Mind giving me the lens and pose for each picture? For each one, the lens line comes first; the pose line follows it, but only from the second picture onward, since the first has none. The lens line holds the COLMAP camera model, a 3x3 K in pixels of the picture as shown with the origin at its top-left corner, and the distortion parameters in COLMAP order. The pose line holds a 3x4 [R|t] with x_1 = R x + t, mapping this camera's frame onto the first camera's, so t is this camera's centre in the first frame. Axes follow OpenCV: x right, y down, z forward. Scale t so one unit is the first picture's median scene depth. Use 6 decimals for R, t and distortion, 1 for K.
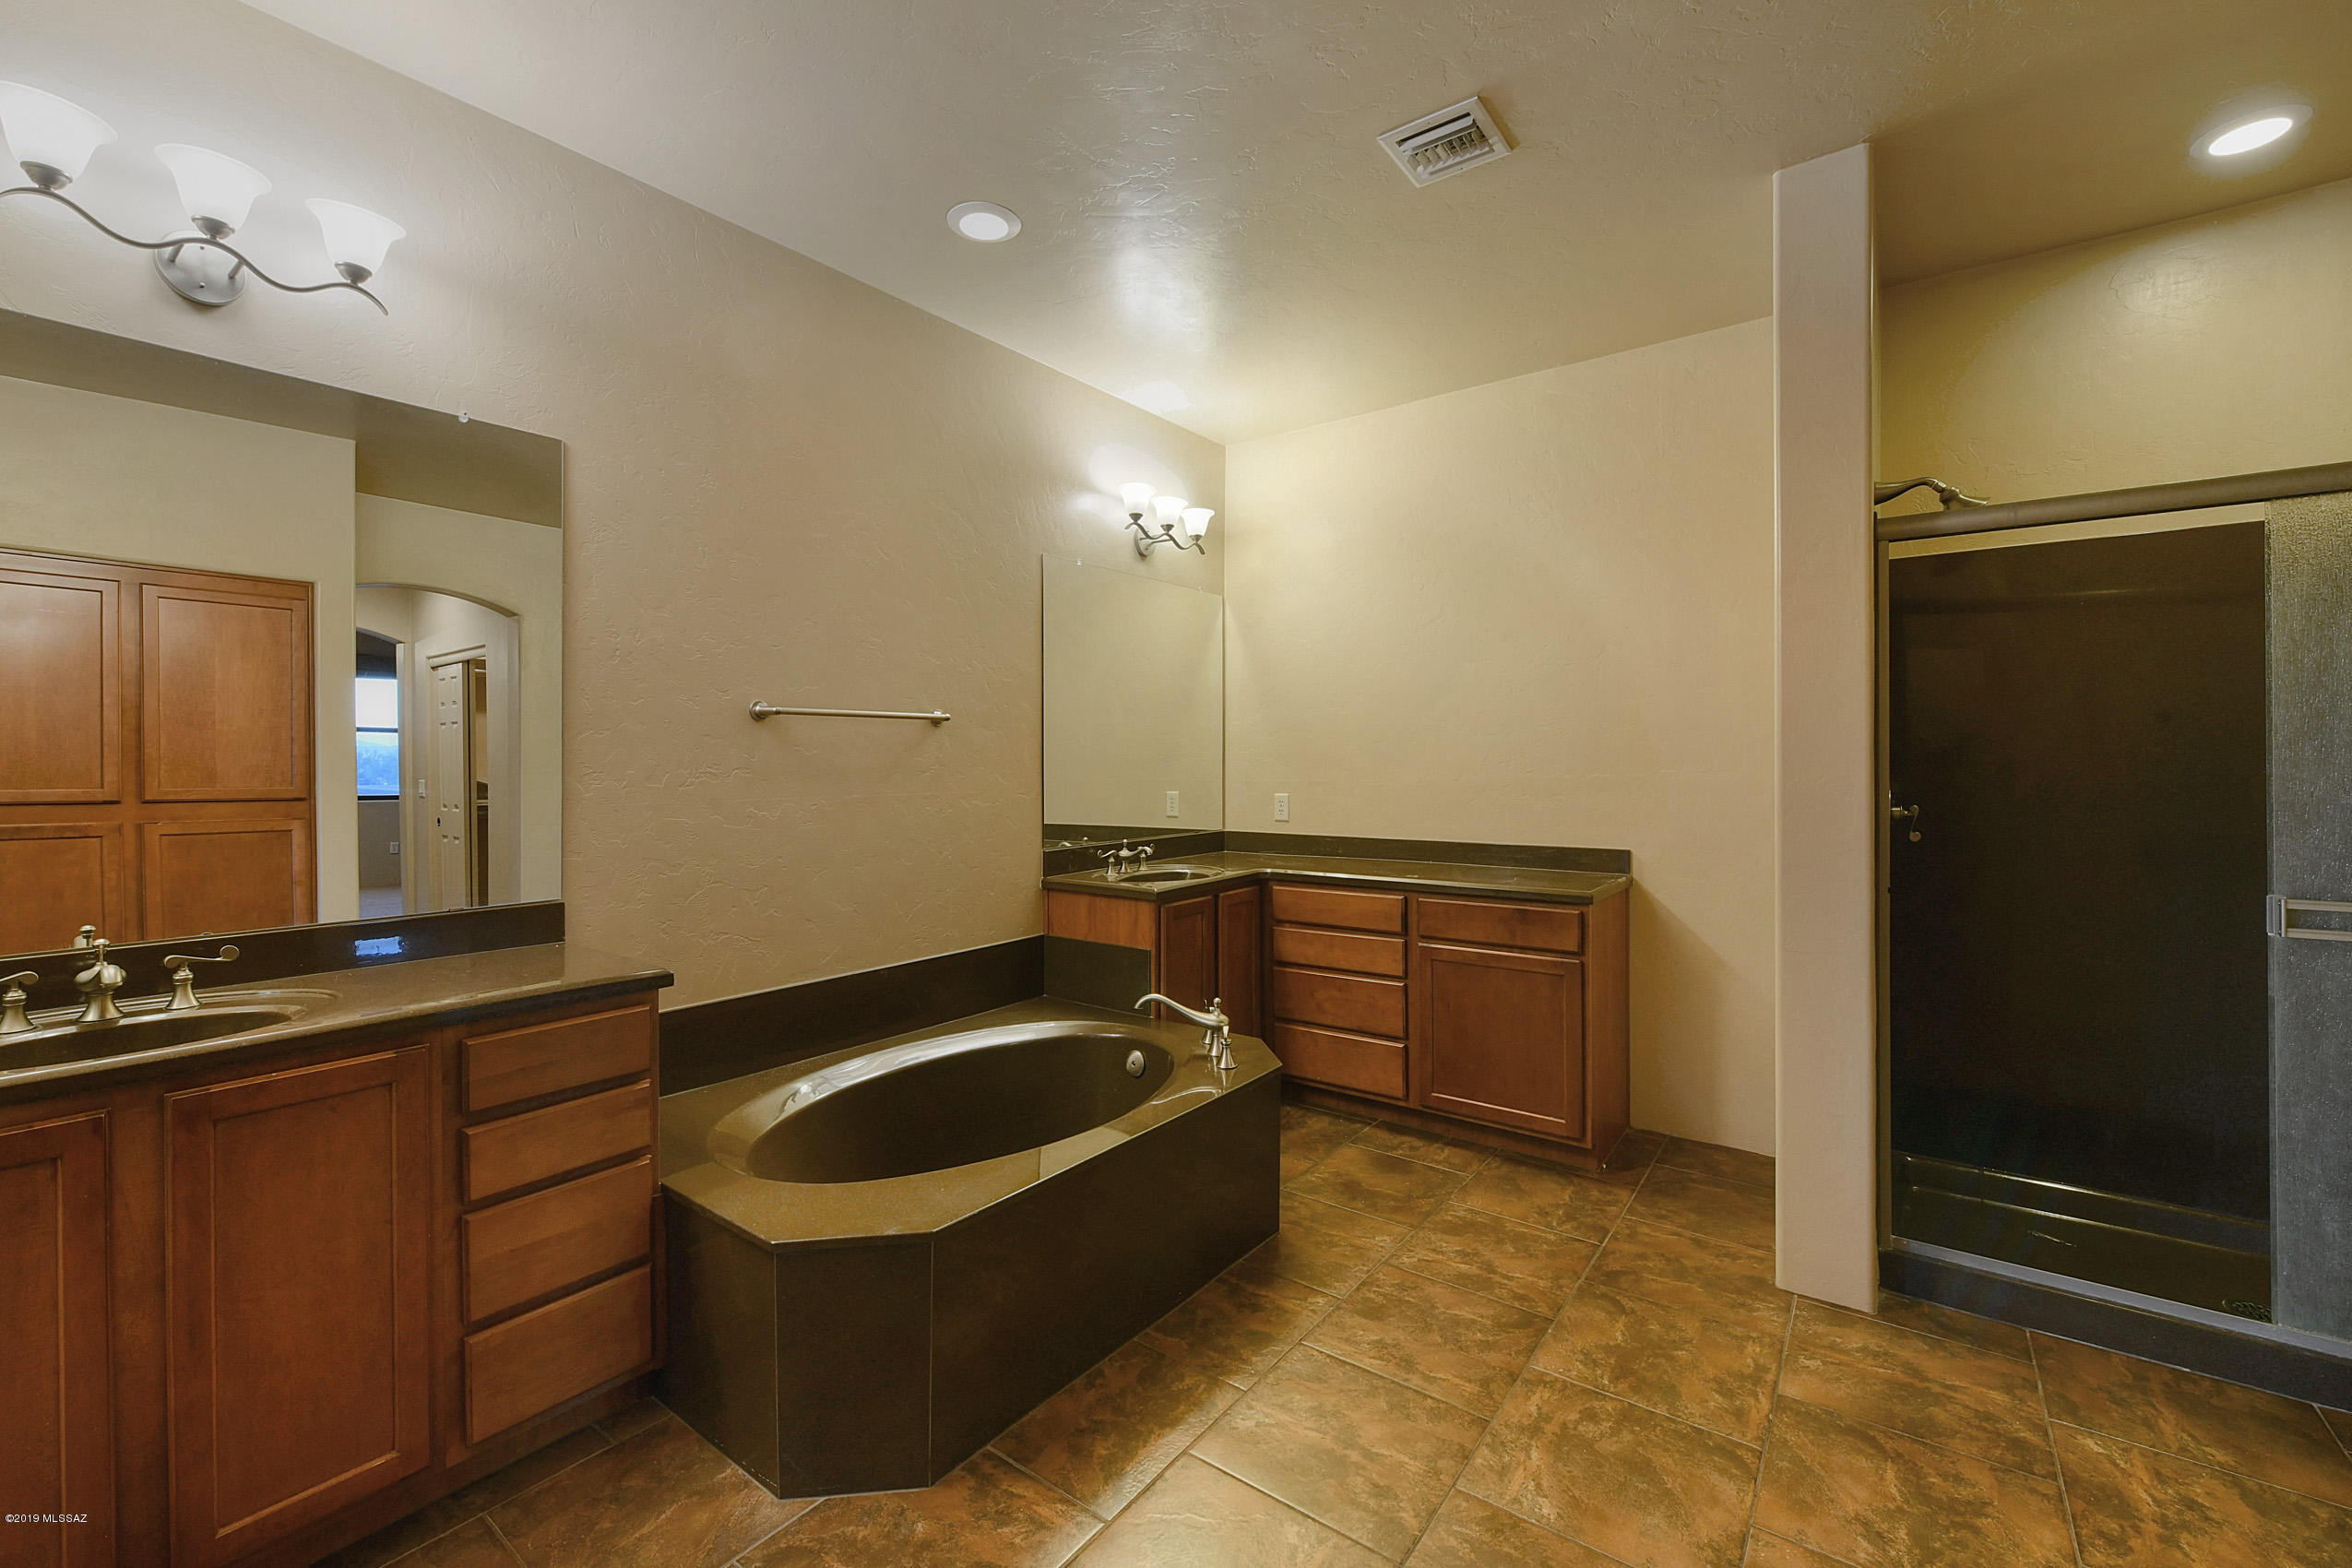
lens RADIAL K [[933.6, 0, 1147.0], [0, 933.6, 775.7], [0, 0, 1]] dist [-0.005965, -0.000967]
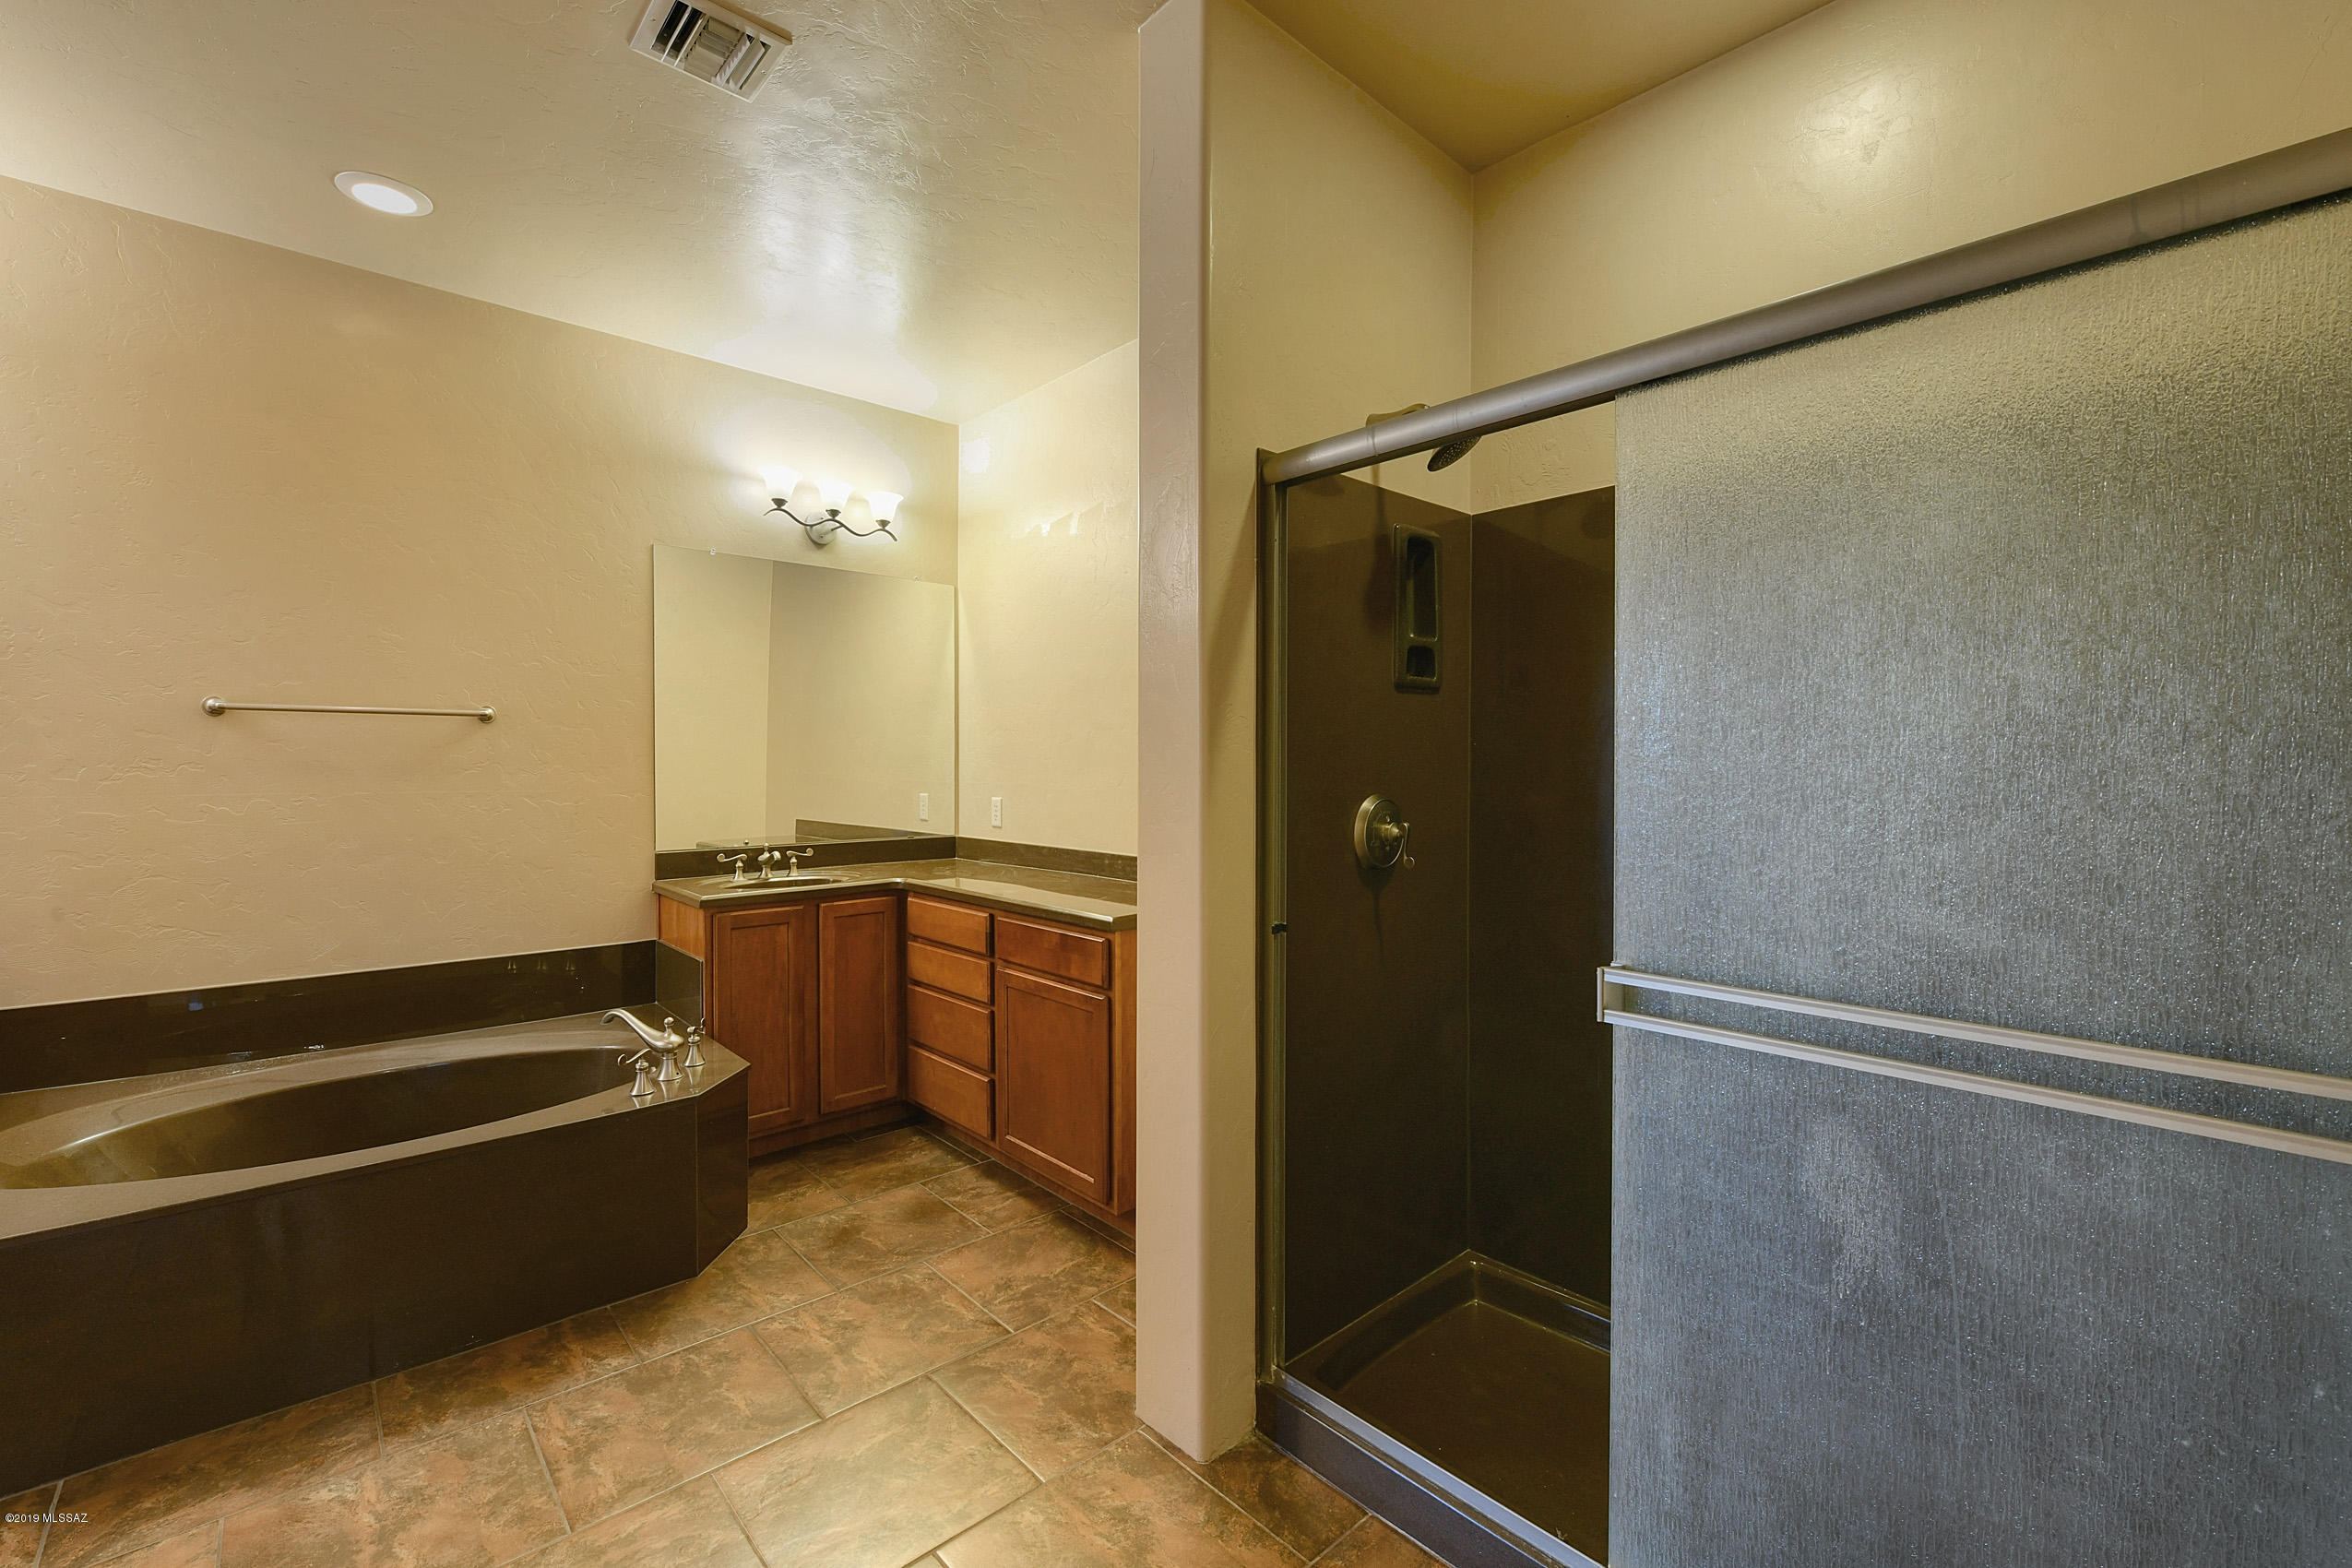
lens RADIAL K [[933.6, 0, 1149.6], [0, 933.6, 784.6], [0, 0, 1]] dist [-0.005965, -0.000967]
pose [[0.986556, 0.013016, -0.162907, 0.617605], [-0.011817, 0.999896, 0.008326, -0.004460], [0.162999, -0.006289, 0.986606, 0.152554]]
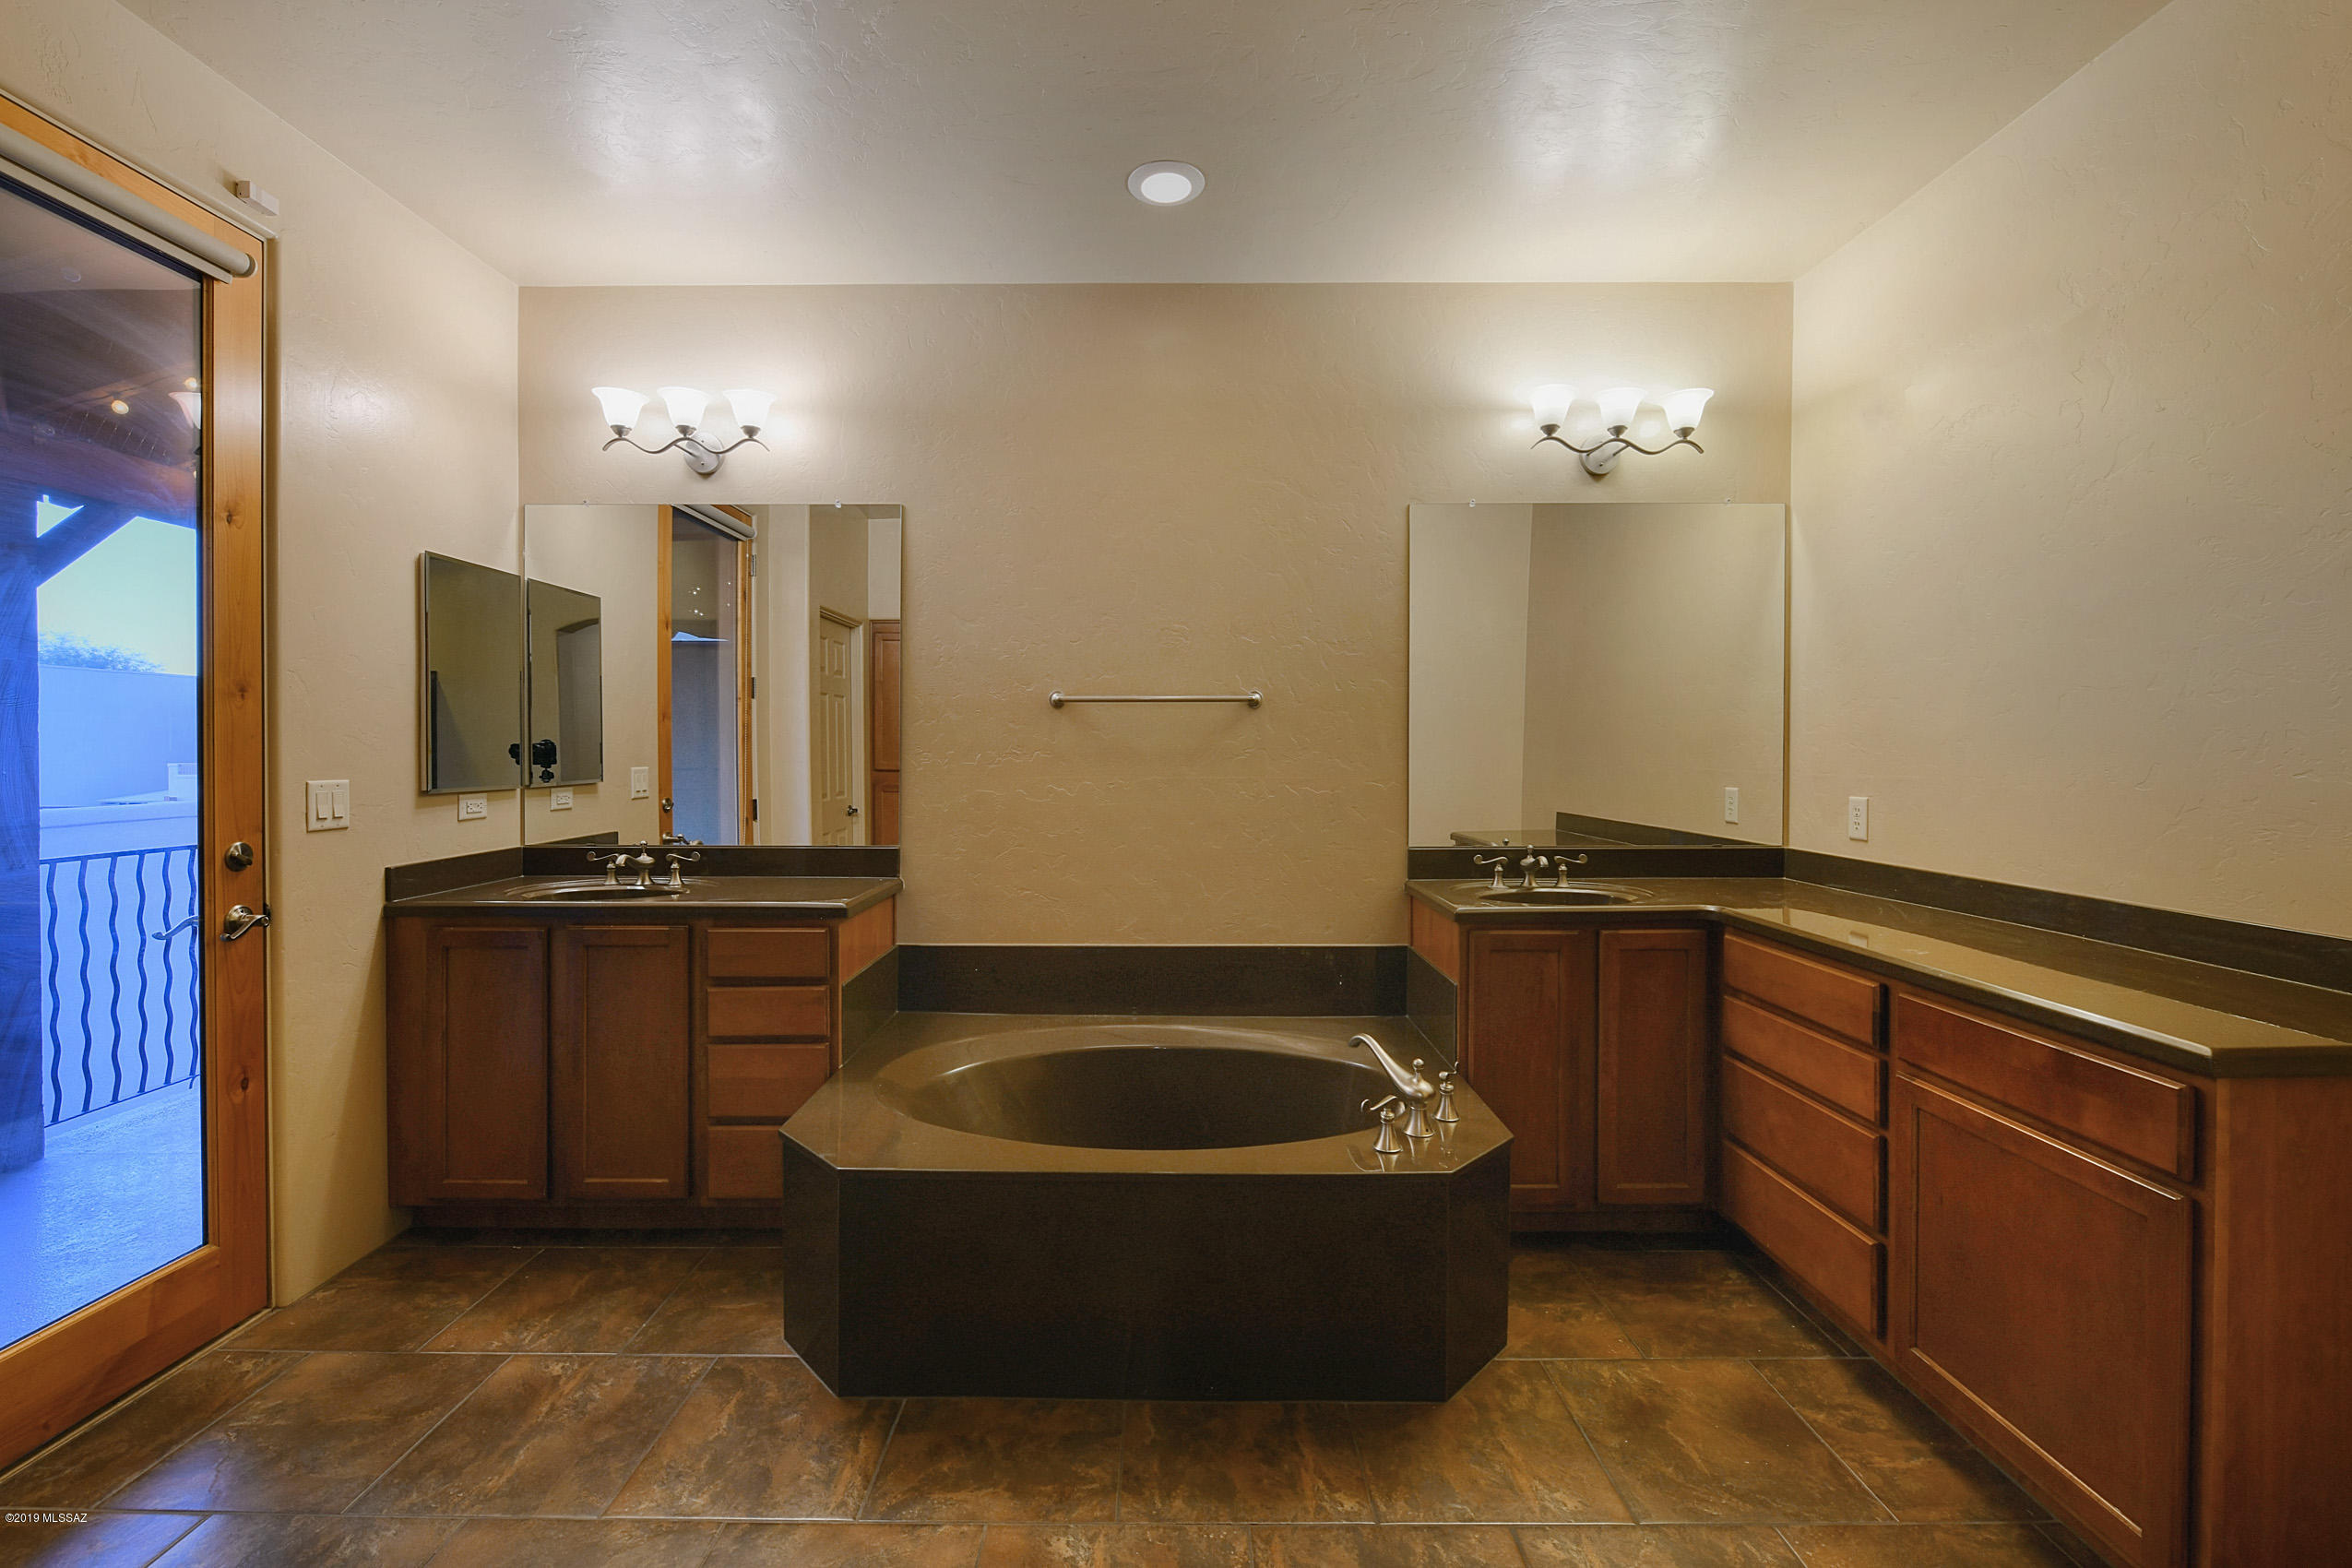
lens RADIAL K [[933.6, 0, 1193.6], [0, 933.6, 760.6], [0, 0, 1]] dist [-0.005965, -0.000967]
pose [[0.633492, 0.016662, -0.773569, 0.483138], [-0.014974, 0.999845, 0.009274, -0.006707], [0.773604, 0.005708, 0.633644, 0.338901]]
